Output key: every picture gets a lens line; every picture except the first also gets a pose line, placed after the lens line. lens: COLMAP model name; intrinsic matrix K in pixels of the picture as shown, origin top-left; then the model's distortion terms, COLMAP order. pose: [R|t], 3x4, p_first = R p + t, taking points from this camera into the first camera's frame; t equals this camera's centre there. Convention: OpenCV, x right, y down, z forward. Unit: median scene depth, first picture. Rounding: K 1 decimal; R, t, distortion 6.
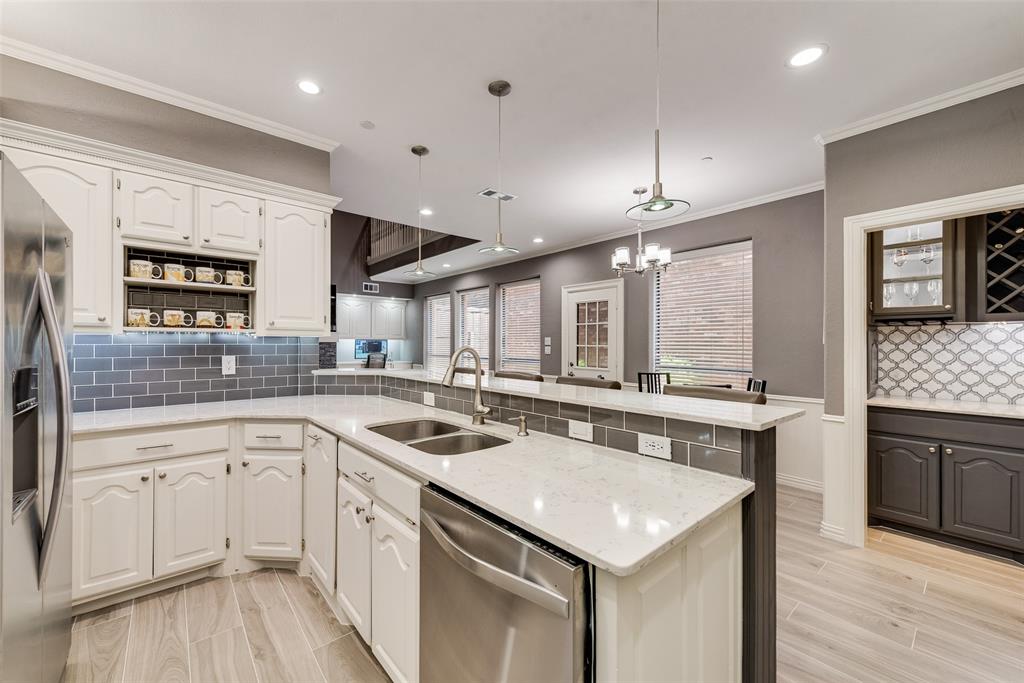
lens RADIAL K [[397.6, 0, 508.1], [0, 397.6, 342.2], [0, 0, 1]] dist [0.007509, -0.002656]
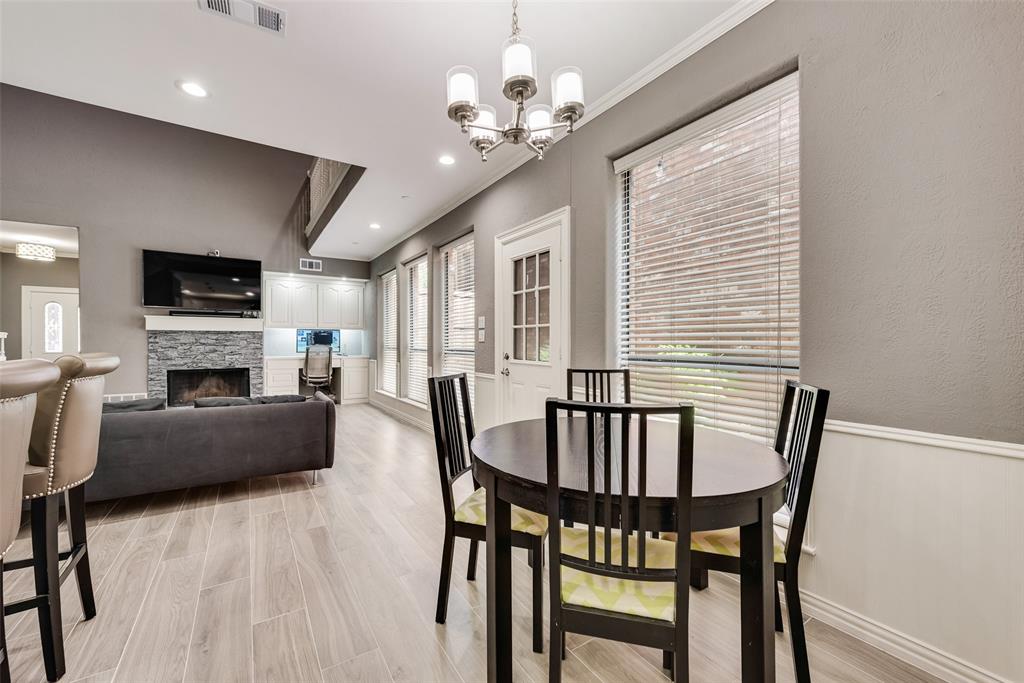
lens RADIAL K [[397.6, 0, 511.0], [0, 397.6, 343.2], [0, 0, 1]] dist [0.007509, -0.002656]
pose [[0.990915, -0.003839, -0.134435, 0.576427], [0.004534, 0.999978, 0.004862, 0.071400], [0.134414, -0.005428, 0.990910, 0.845493]]
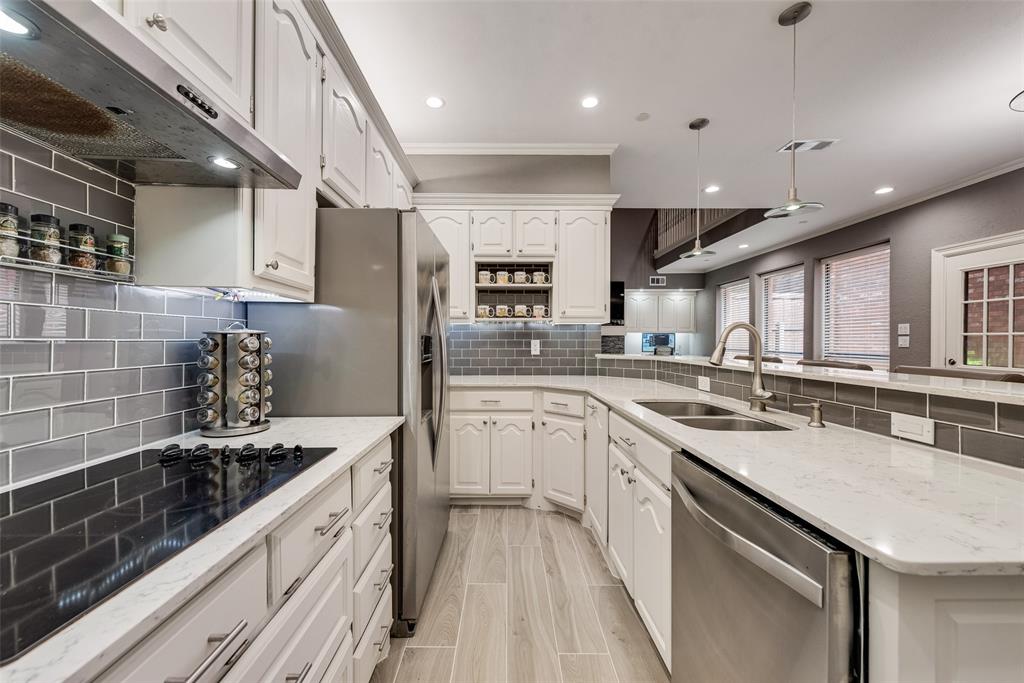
lens RADIAL K [[397.6, 0, 507.4], [0, 397.6, 342.4], [0, 0, 1]] dist [0.007509, -0.002656]
pose [[0.761009, 0.001832, -0.648739, 0.056560], [0.002739, 0.999978, 0.006037, 0.036013], [0.648735, -0.006371, 0.760987, -0.022613]]
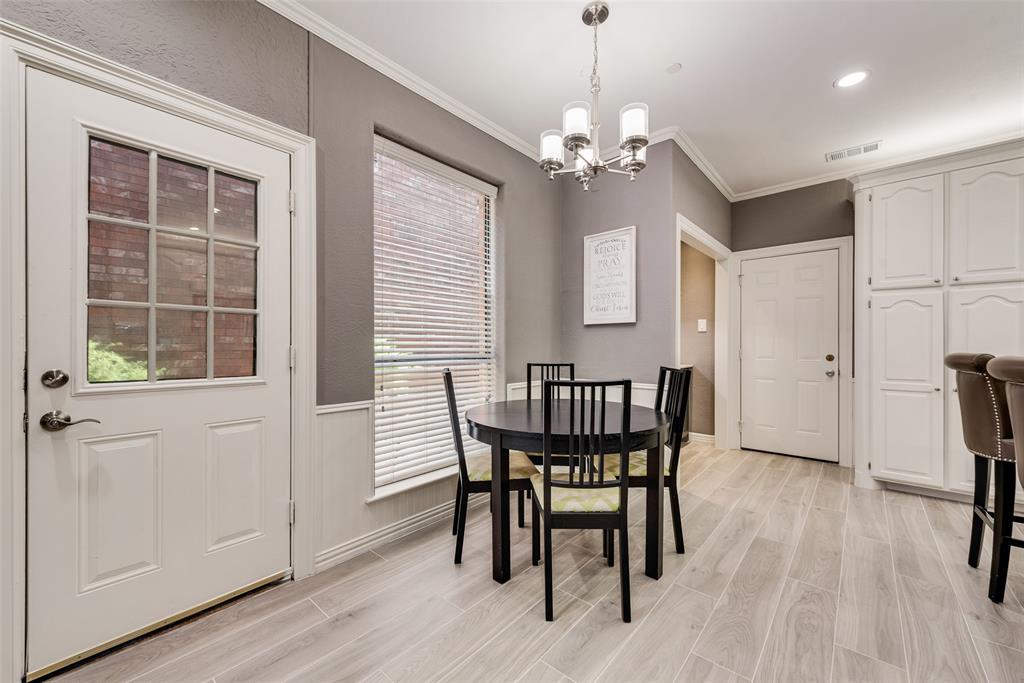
lens RADIAL K [[397.6, 0, 508.5], [0, 397.6, 344.8], [0, 0, 1]] dist [0.007509, -0.002656]
pose [[-0.131688, -0.005679, 0.991275, -0.248049], [-0.002750, 0.999982, 0.005363, 0.075216], [-0.991287, -0.002020, -0.131701, 1.751737]]
